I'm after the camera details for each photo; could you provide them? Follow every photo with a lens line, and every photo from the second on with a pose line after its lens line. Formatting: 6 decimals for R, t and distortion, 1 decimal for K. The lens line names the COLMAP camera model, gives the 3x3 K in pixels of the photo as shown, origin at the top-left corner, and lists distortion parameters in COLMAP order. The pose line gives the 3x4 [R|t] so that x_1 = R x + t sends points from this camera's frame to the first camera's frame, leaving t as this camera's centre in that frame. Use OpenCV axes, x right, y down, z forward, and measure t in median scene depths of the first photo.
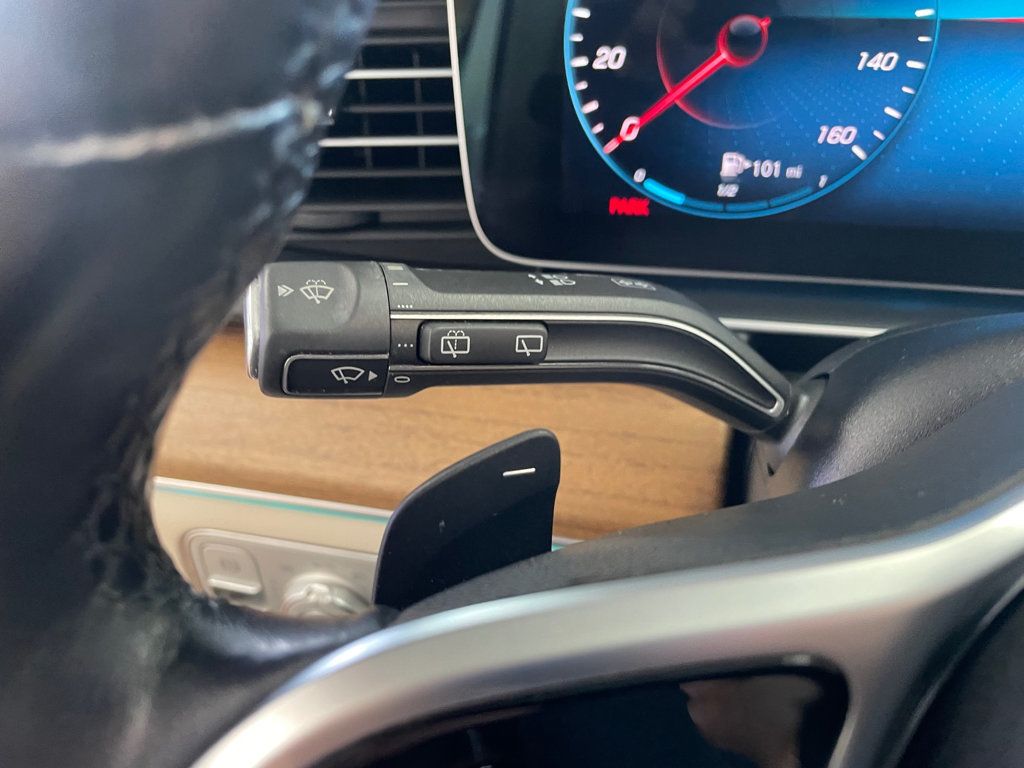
lens RADIAL K [[753.5, 0, 514.9], [0, 753.5, 387.2], [0, 0, 1]] dist [0.031317, -0.046880]
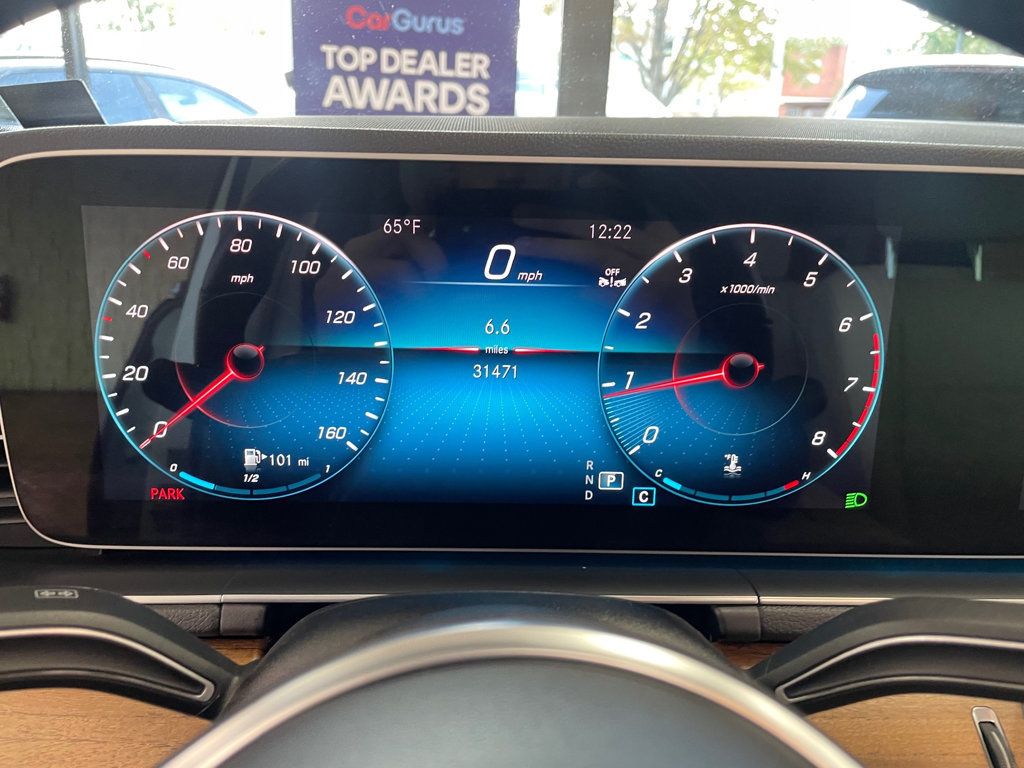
lens RADIAL K [[753.5, 0, 500.5], [0, 753.5, 378.1], [0, 0, 1]] dist [0.031317, -0.046880]
pose [[0.965965, -0.014005, 0.258293, 0.369223], [0.088787, 0.955820, -0.280223, -0.050399], [-0.242957, 0.293618, 0.924532, -0.218015]]
